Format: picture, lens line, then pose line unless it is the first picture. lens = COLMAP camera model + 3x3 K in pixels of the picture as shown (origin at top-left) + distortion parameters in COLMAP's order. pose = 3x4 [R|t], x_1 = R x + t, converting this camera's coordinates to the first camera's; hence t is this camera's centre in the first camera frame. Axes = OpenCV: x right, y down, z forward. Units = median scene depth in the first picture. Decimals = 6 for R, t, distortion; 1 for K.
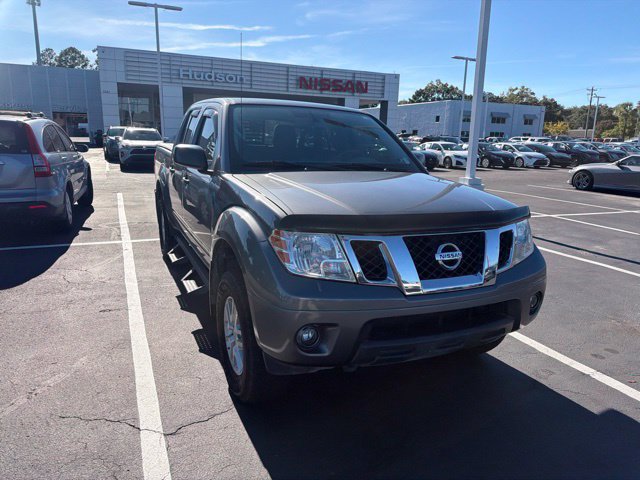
lens RADIAL K [[456.2, 0, 322.5], [0, 456.2, 239.6], [0, 0, 1]] dist [0.043422, -0.053148]
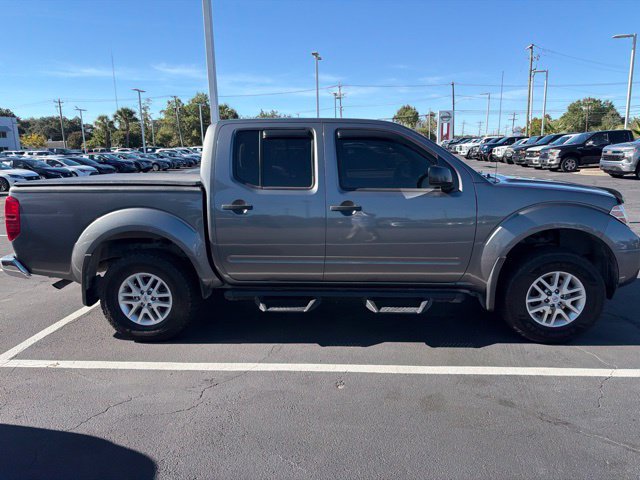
lens RADIAL K [[455.6, 0, 322.4], [0, 455.6, 236.0], [0, 0, 1]] dist [0.043761, -0.052516]
pose [[0.483128, -0.203436, 0.851587, -0.155072], [0.229076, 0.968122, 0.101314, -0.025036], [-0.845051, 0.146130, 0.514329, 0.082228]]
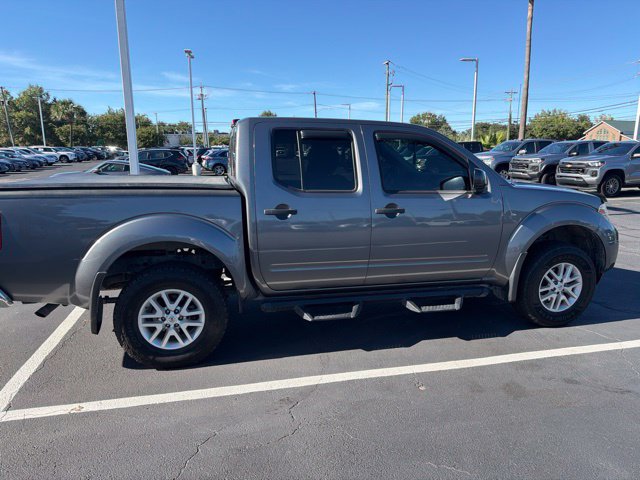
lens RADIAL K [[455.7, 0, 322.4], [0, 455.7, 242.5], [0, 0, 1]] dist [0.039290, -0.044404]
pose [[0.197846, -0.219568, 0.955326, -0.169363], [0.224337, 0.958866, 0.173922, -0.036045], [-0.954217, 0.179905, 0.238965, 0.130376]]
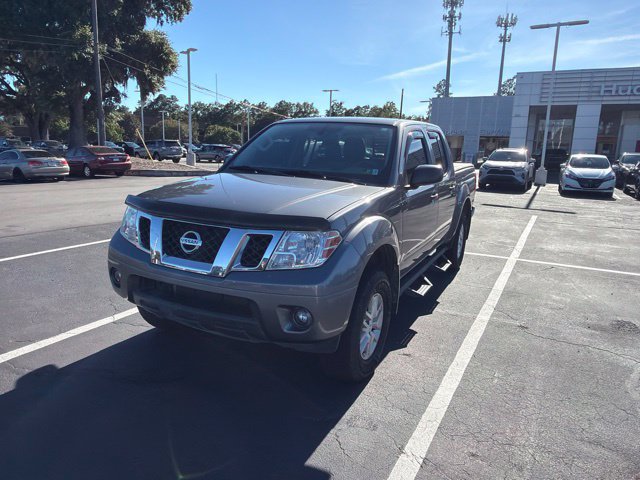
lens RADIAL K [[457.0, 0, 312.0], [0, 457.0, 240.5], [0, 0, 1]] dist [-0.002247, 0.003163]
pose [[0.603952, 0.149229, -0.782926, 0.114749], [-0.184569, 0.981800, 0.044758, -0.006522], [0.775356, 0.117472, 0.620503, 0.041407]]
